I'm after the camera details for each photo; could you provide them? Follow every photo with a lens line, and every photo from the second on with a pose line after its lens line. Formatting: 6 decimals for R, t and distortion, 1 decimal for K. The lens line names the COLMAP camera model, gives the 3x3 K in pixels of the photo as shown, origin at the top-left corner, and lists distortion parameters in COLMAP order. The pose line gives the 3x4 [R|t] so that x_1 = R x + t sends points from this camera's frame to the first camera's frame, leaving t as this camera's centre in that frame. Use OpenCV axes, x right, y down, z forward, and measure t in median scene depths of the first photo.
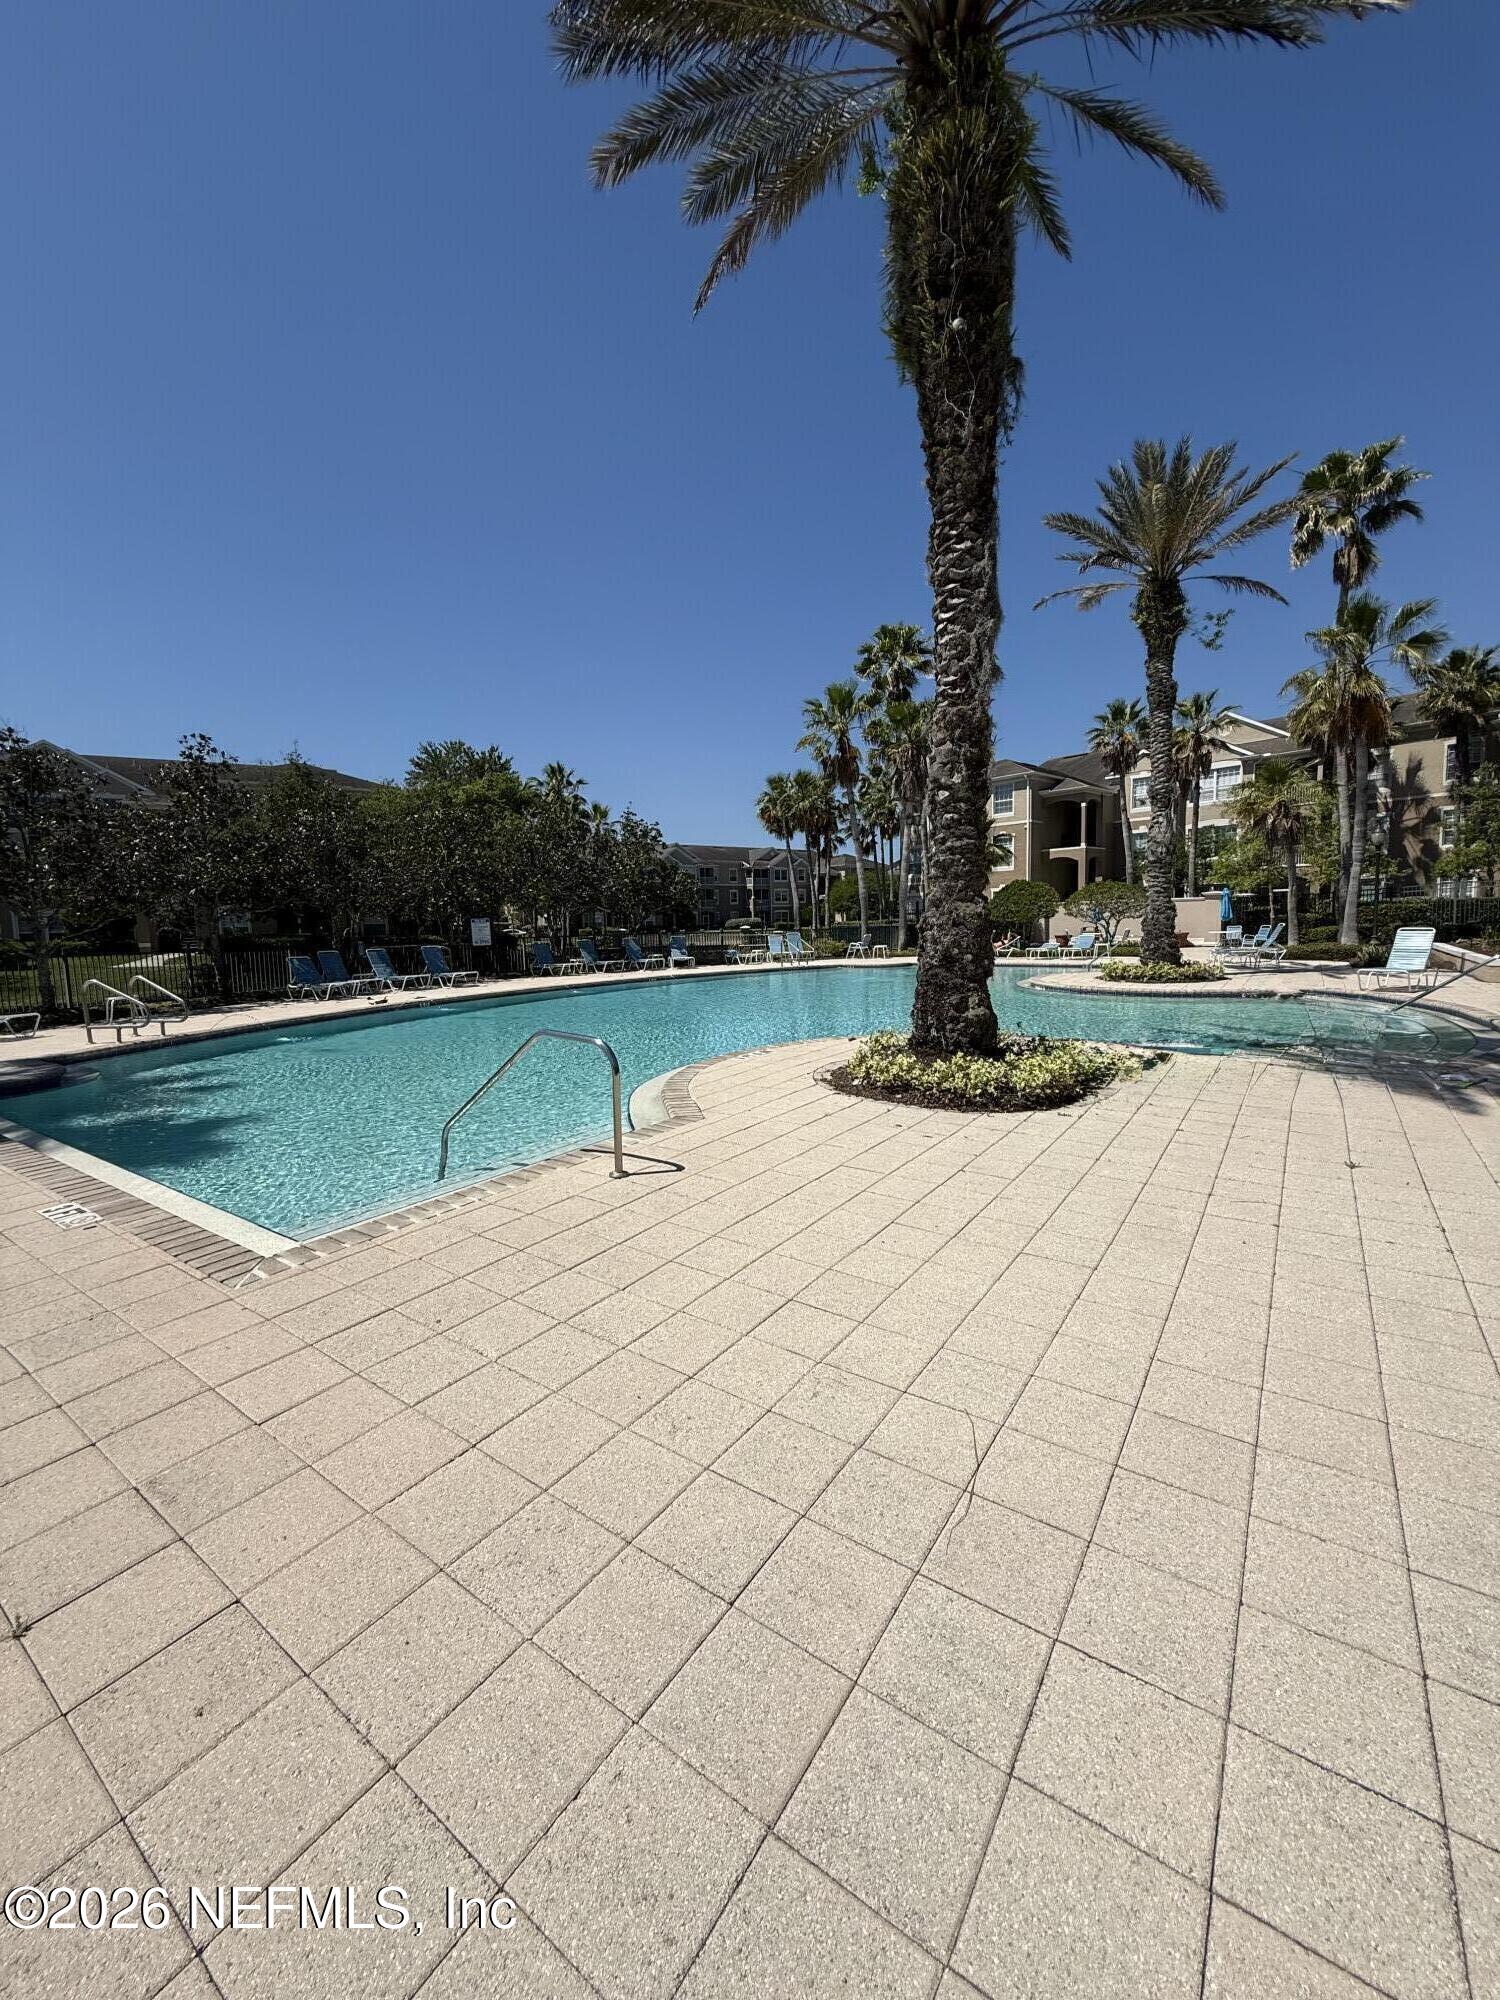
lens RADIAL K [[799.3, 0, 744.2], [0, 799.3, 998.5], [0, 0, 1]] dist [0.000619, 0.000227]
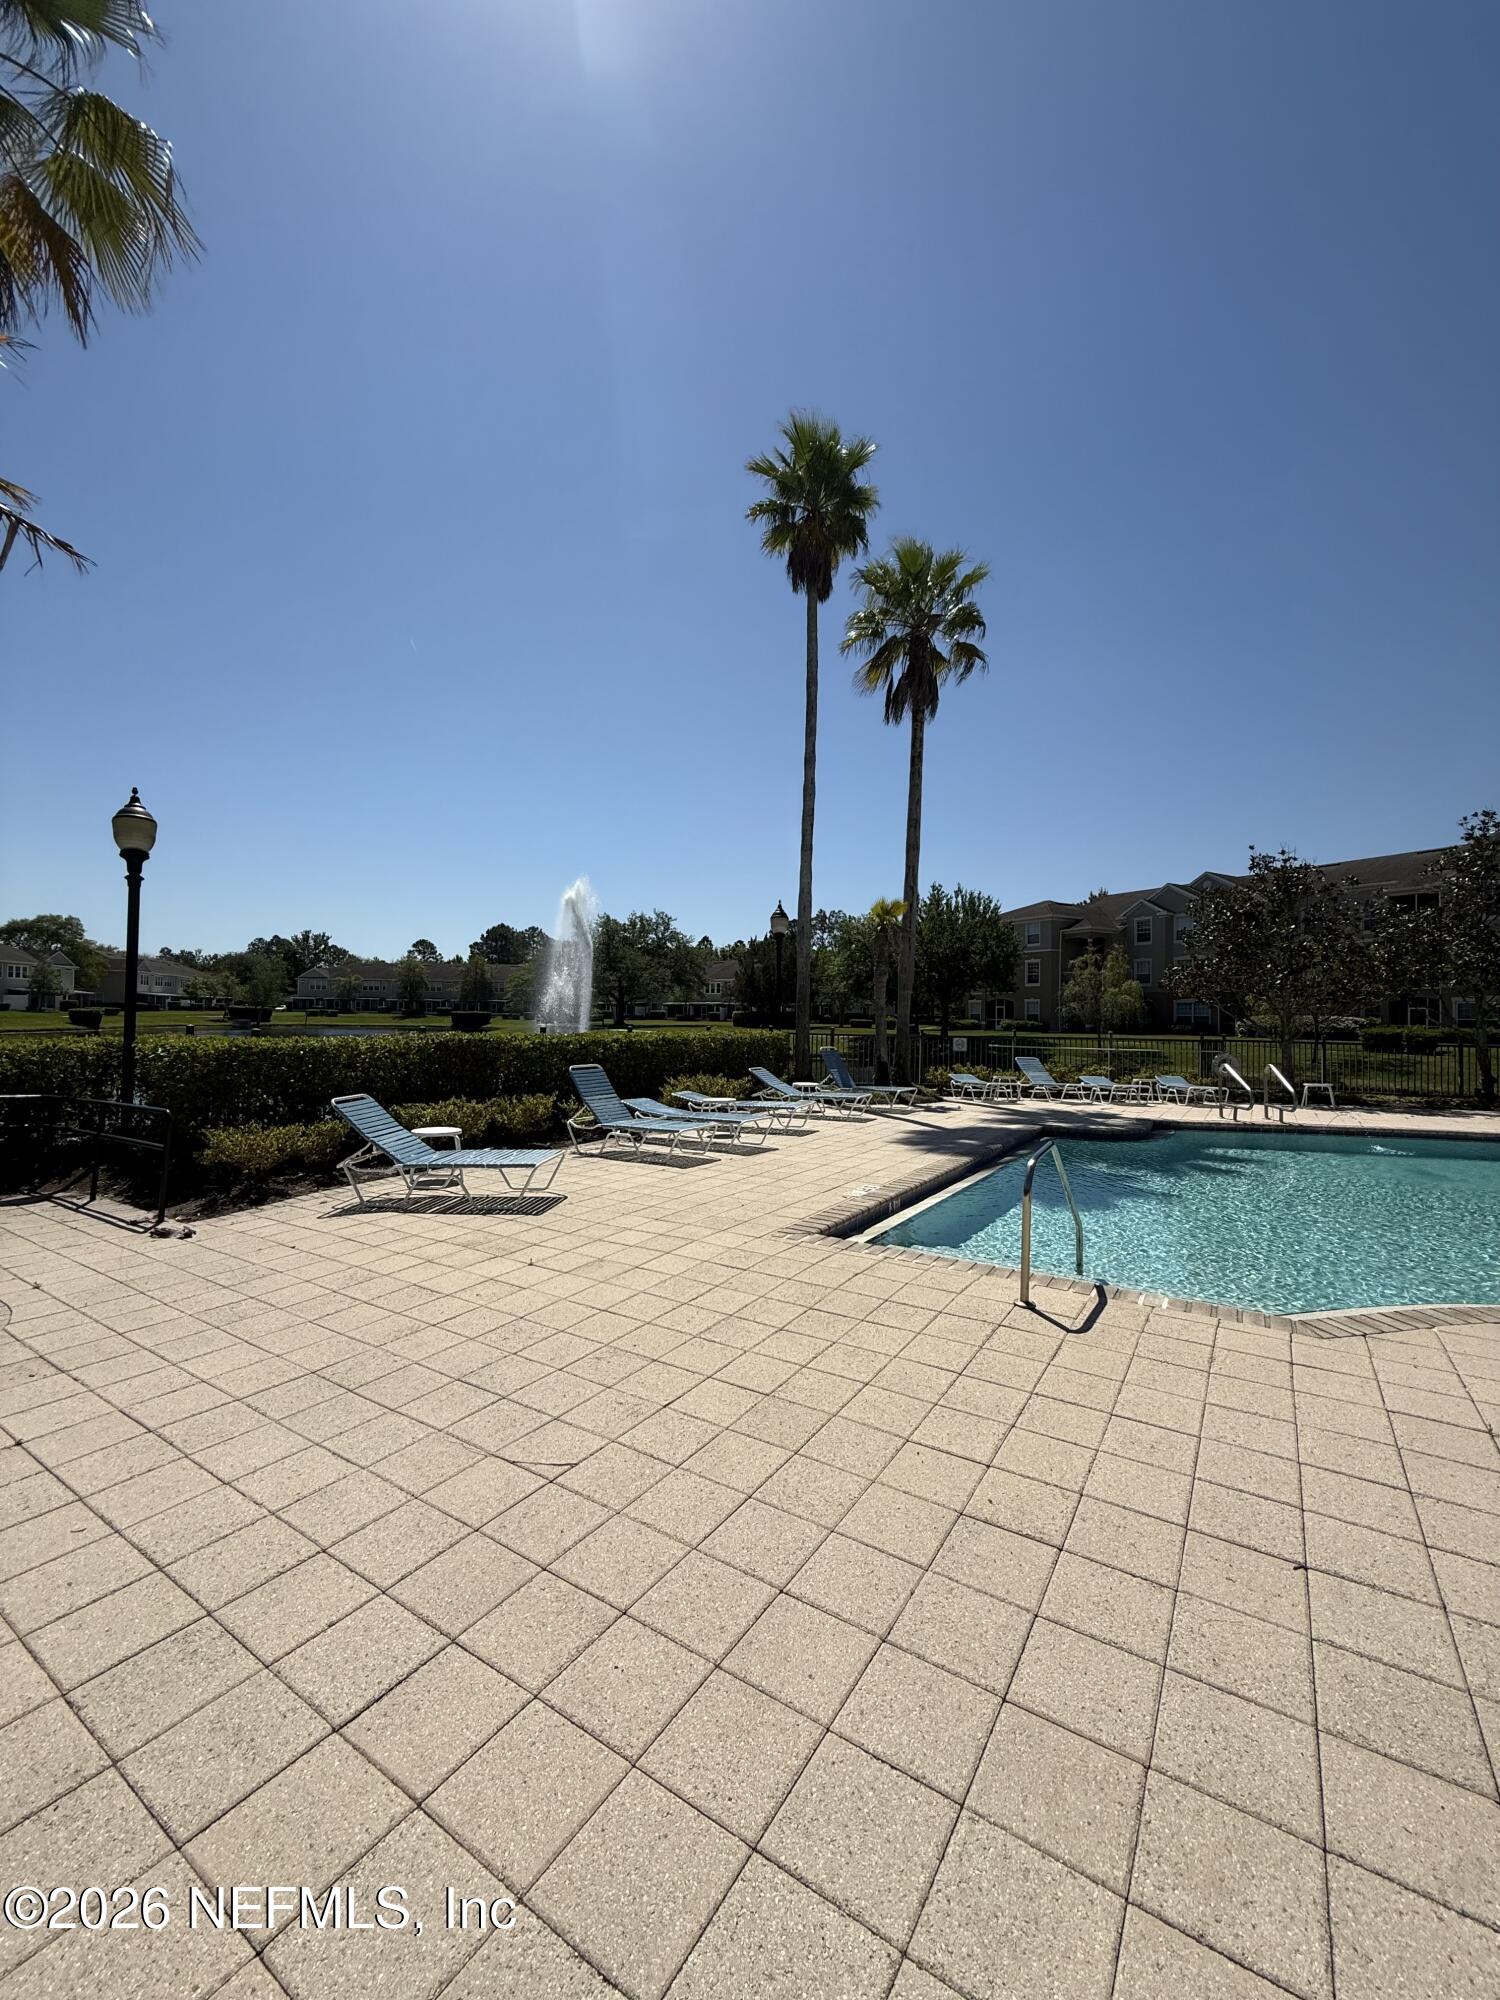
lens RADIAL K [[794.3, 0, 750.0], [0, 794.3, 1000.0], [0, 0, 1]] dist [0.000316, -0.000063]
pose [[0.037381, 0.010988, -0.999241, 0.685098], [-0.112597, 0.993618, 0.006714, -0.095617], [0.992937, 0.112260, 0.038379, 0.536187]]
